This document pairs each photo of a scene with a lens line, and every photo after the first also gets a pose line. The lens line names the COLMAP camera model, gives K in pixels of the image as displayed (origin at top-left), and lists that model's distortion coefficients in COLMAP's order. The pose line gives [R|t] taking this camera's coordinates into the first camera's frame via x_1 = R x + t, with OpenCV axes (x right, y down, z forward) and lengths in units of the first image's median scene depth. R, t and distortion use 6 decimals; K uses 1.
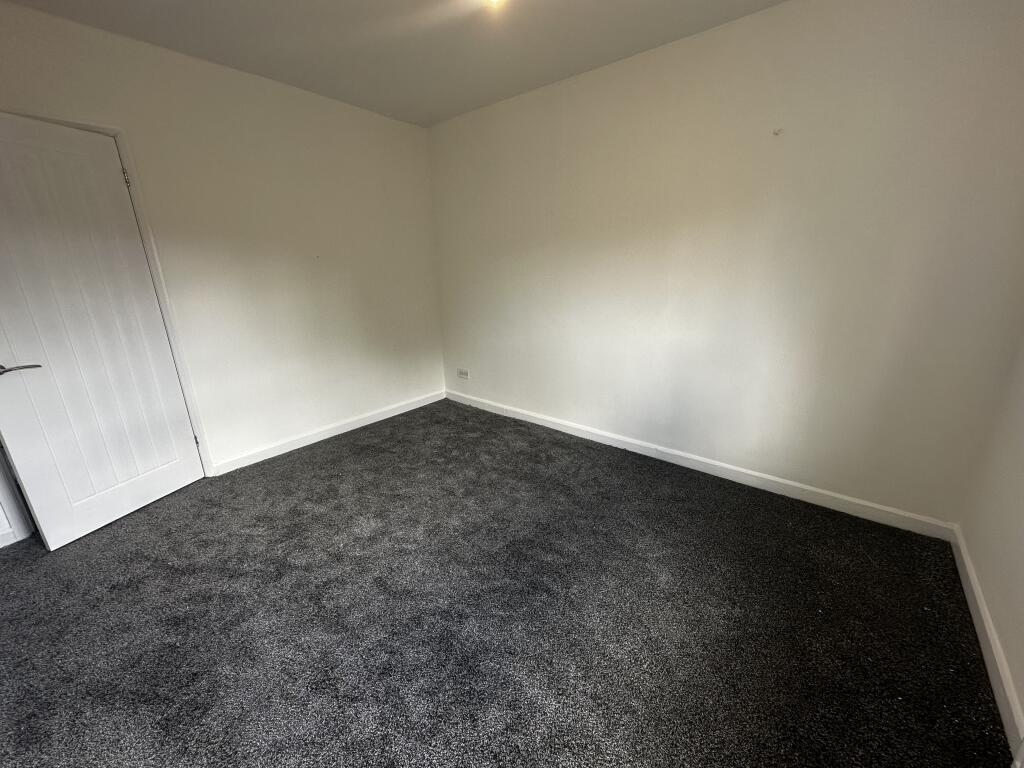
lens RADIAL K [[406.7, 0, 512.3], [0, 406.7, 384.6], [0, 0, 1]] dist [-0.000078, 0.000293]
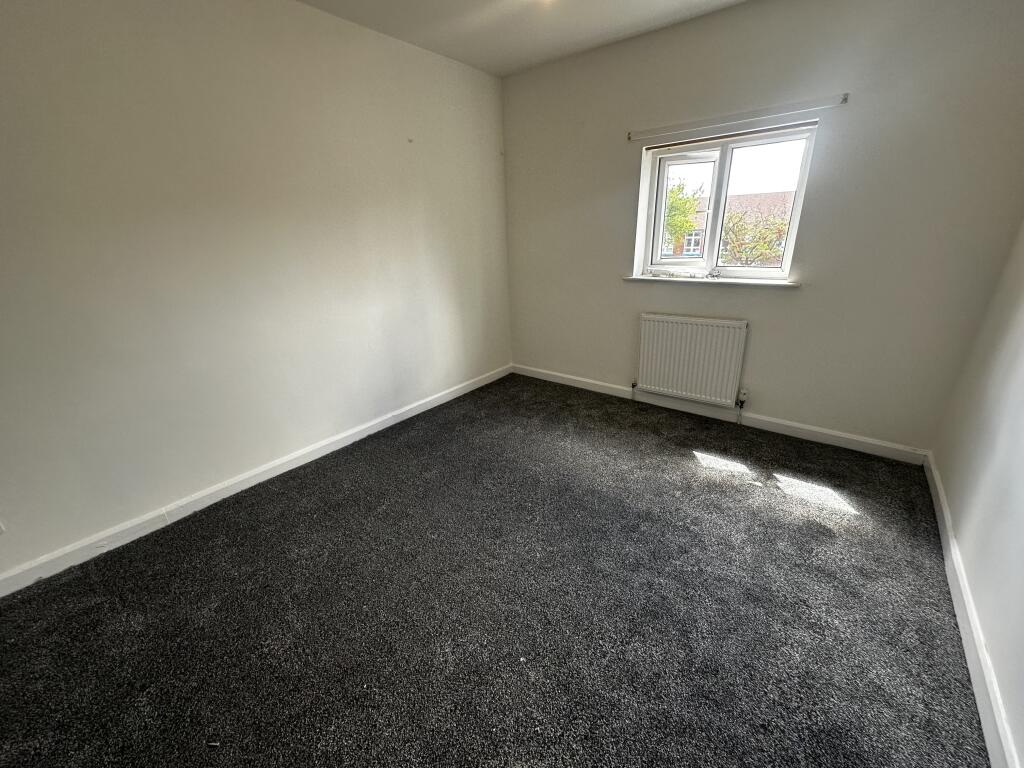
lens RADIAL K [[406.7, 0, 513.9], [0, 406.7, 385.0], [0, 0, 1]] dist [-0.000078, 0.000293]
pose [[-0.034451, -0.313316, 0.949024, -0.585888], [0.333221, 0.891650, 0.306471, -0.120918], [-0.942219, 0.326793, 0.073685, 0.571412]]
